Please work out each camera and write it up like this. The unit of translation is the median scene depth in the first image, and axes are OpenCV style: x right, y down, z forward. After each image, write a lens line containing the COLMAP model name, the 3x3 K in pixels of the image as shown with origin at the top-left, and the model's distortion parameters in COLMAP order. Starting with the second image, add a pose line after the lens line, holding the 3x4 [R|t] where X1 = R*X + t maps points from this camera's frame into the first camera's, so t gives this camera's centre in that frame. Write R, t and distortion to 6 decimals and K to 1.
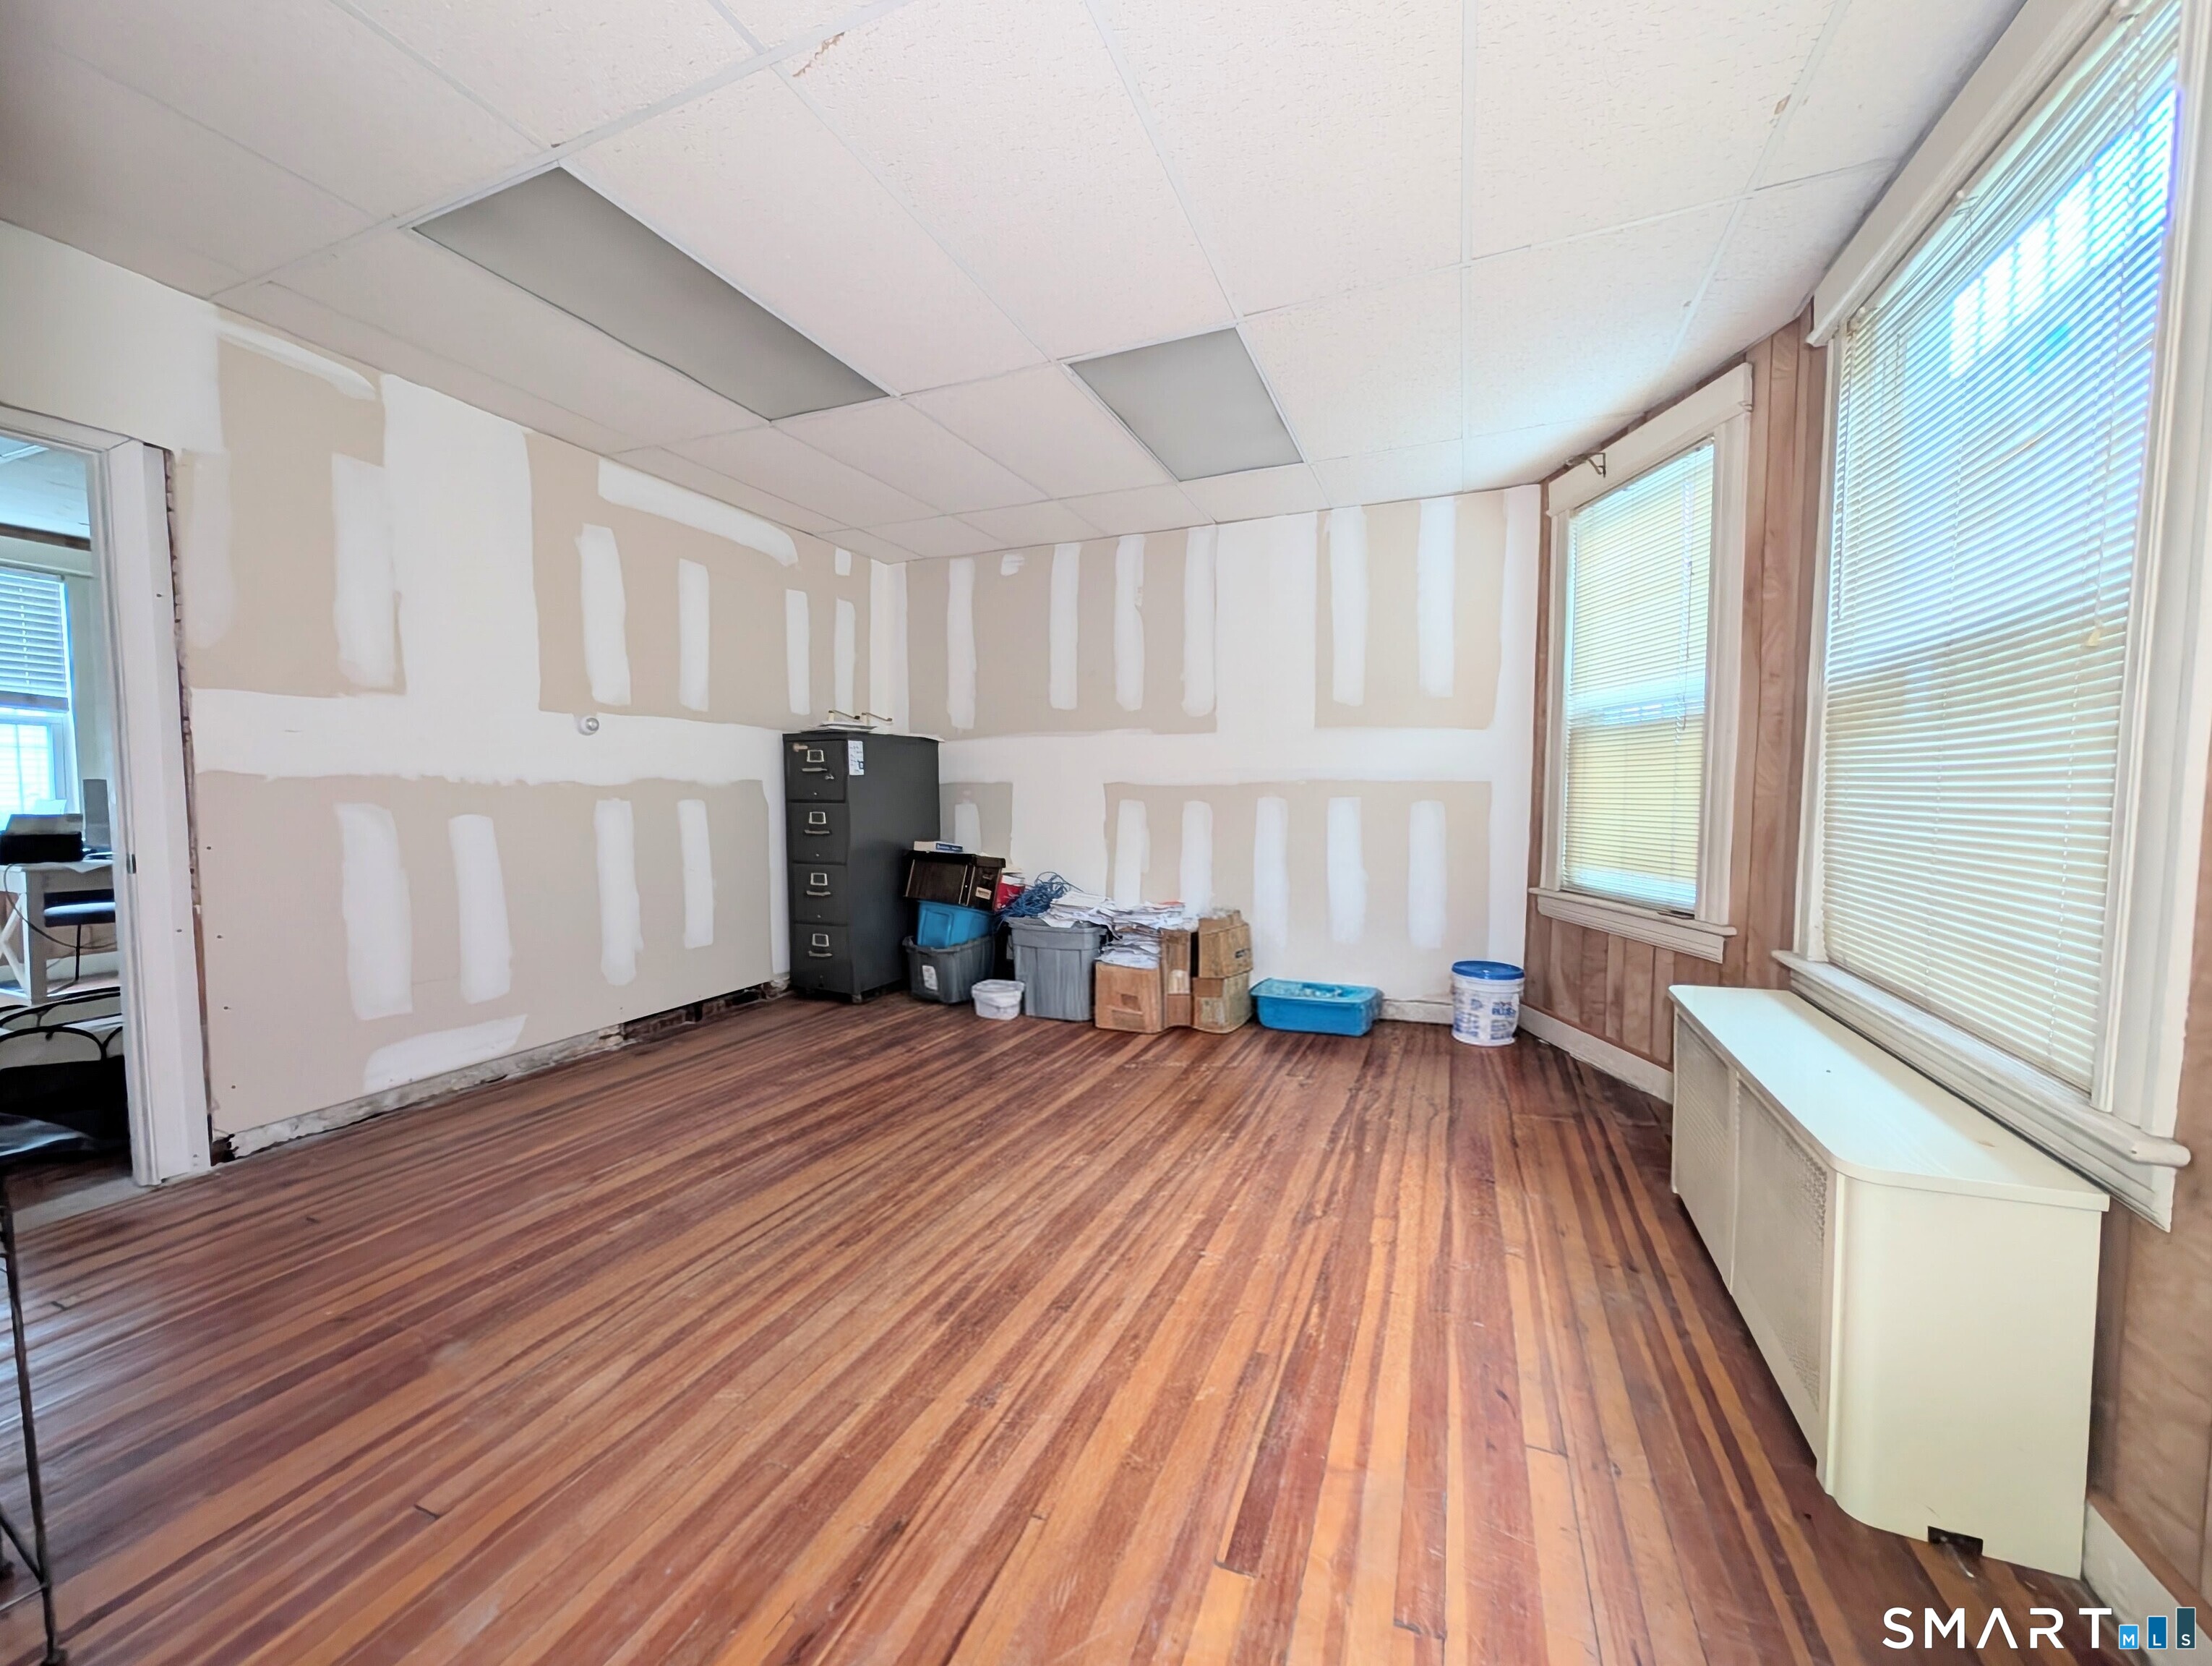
lens RADIAL K [[845.2, 0, 1106.0], [0, 845.2, 833.0], [0, 0, 1]] dist [0.000647, 0.000021]
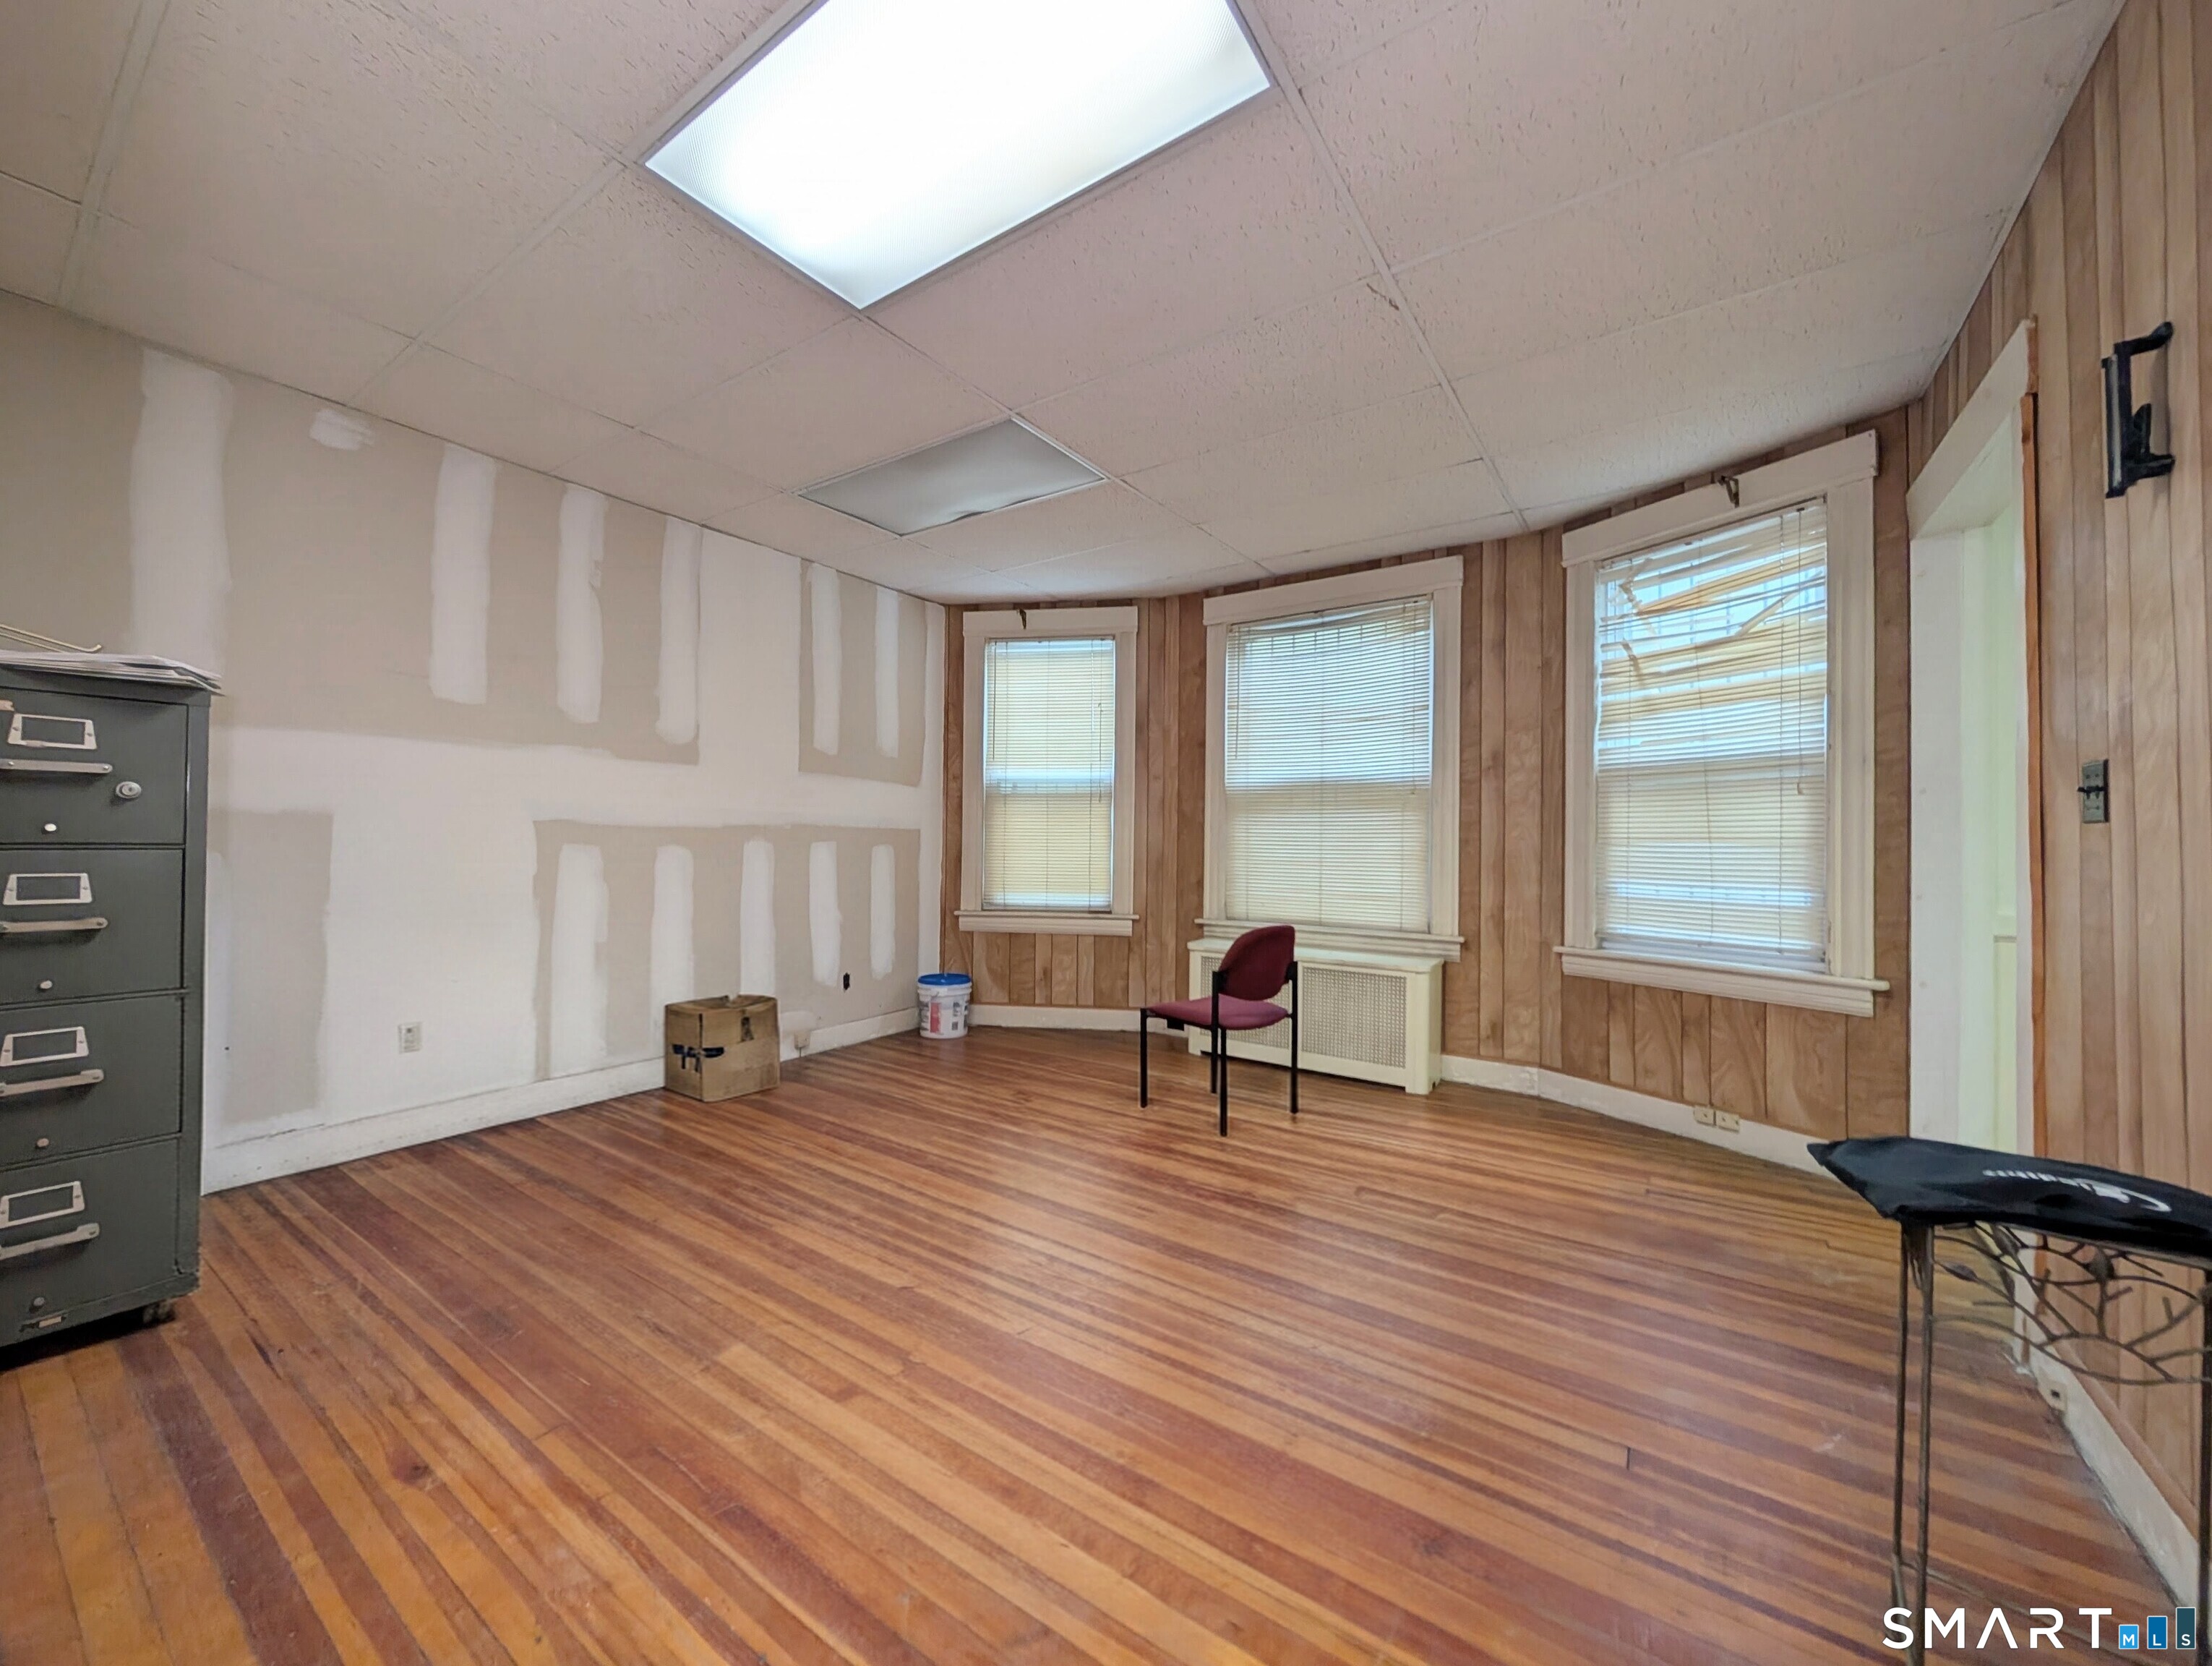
lens RADIAL K [[832.5, 0, 1106.0], [0, 832.5, 833.0], [0, 0, 1]] dist [-0.000451, -0.000008]
pose [[0.203129, 0.015361, 0.979031, -0.719502], [0.045588, 0.998644, -0.025127, -0.012686], [-0.978090, 0.049737, 0.202153, 0.509441]]
